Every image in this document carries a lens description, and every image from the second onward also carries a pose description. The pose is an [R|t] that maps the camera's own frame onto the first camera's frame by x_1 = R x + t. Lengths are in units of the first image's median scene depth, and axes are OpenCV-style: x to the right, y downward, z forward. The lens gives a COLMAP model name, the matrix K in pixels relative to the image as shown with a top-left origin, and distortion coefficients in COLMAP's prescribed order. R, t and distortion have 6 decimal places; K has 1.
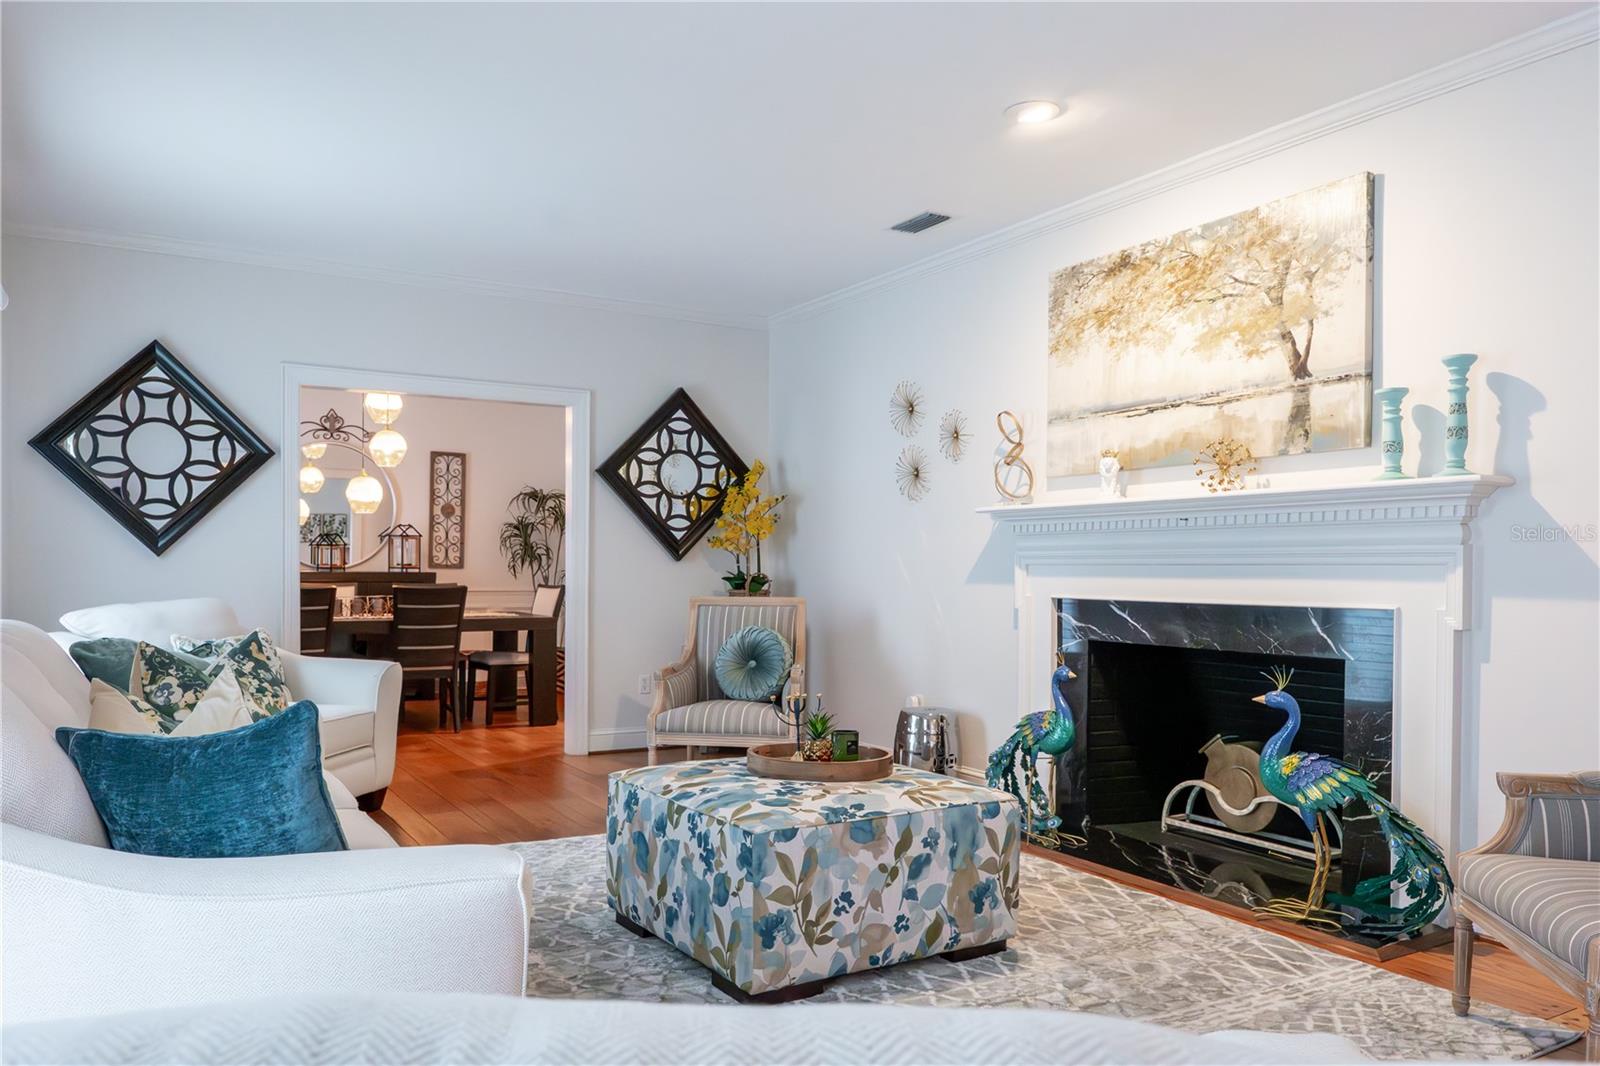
lens RADIAL K [[1112.1, 0, 801.0], [0, 1112.1, 558.5], [0, 0, 1]] dist [-0.002896, -0.002790]
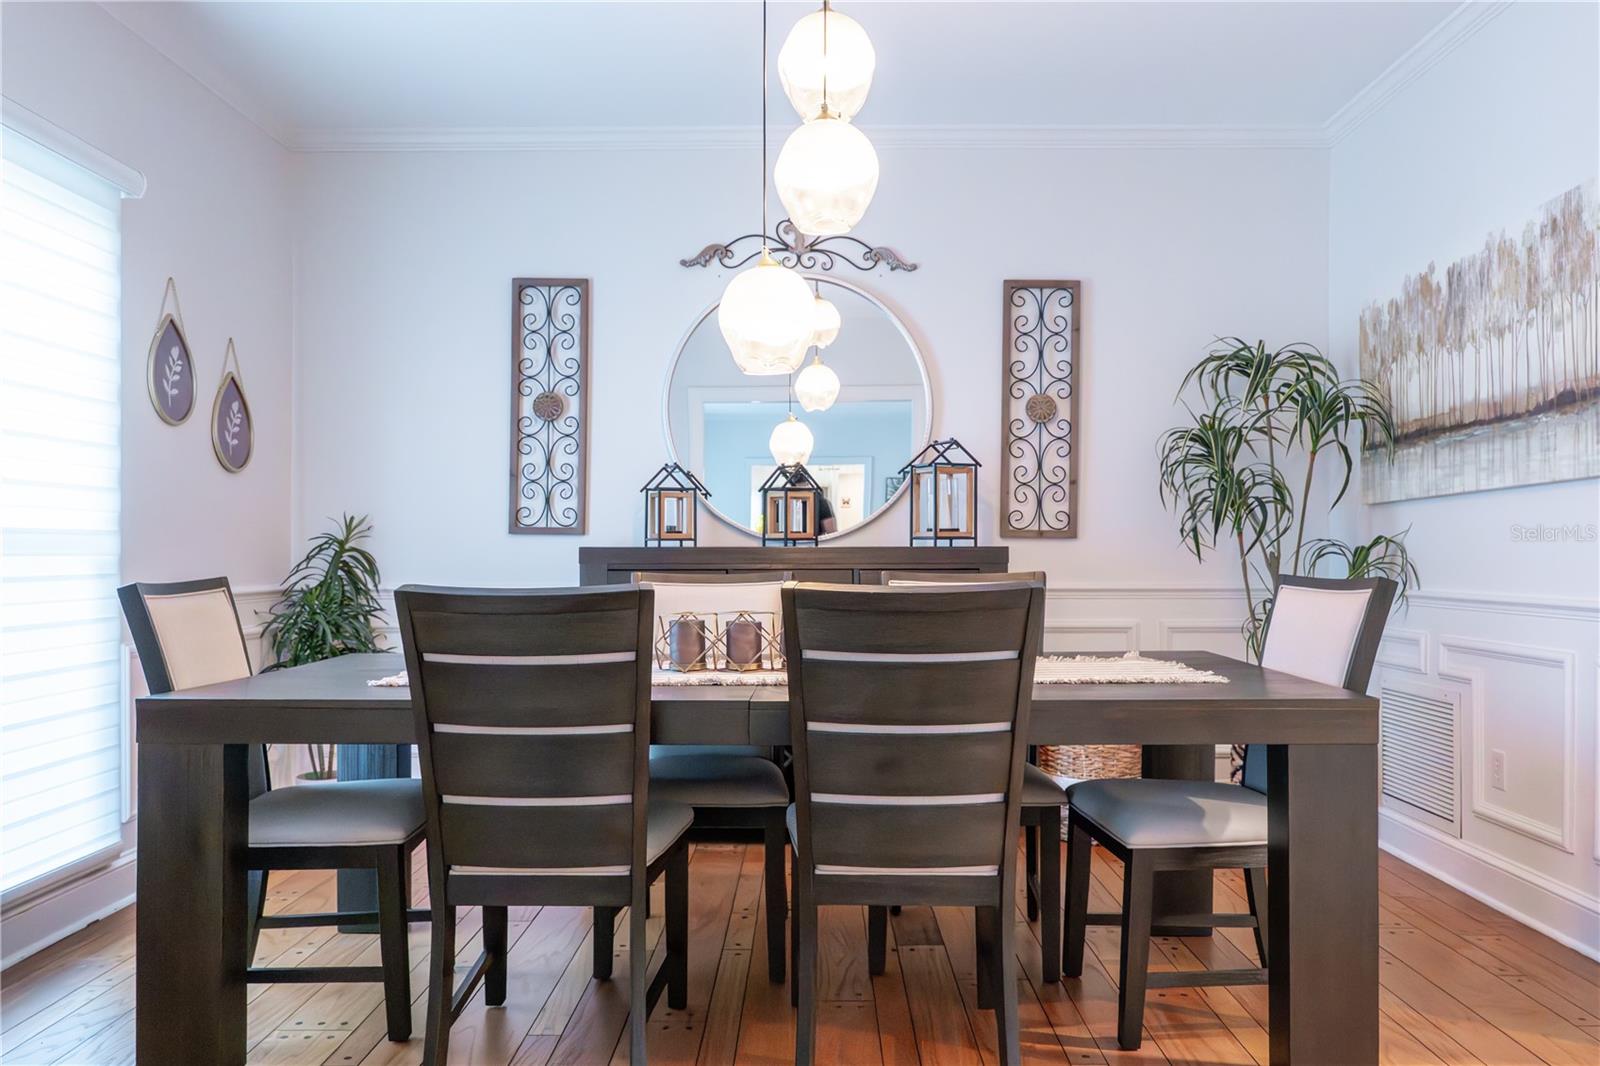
lens RADIAL K [[807.5, 0, 913.0], [0, 807.5, 555.0], [0, 0, 1]] dist [0.003611, 0.000109]
pose [[0.846094, -0.007514, -0.532981, -0.188786], [0.008174, 0.999966, -0.001121, 0.015461], [0.532971, -0.003408, 0.846127, 0.698363]]
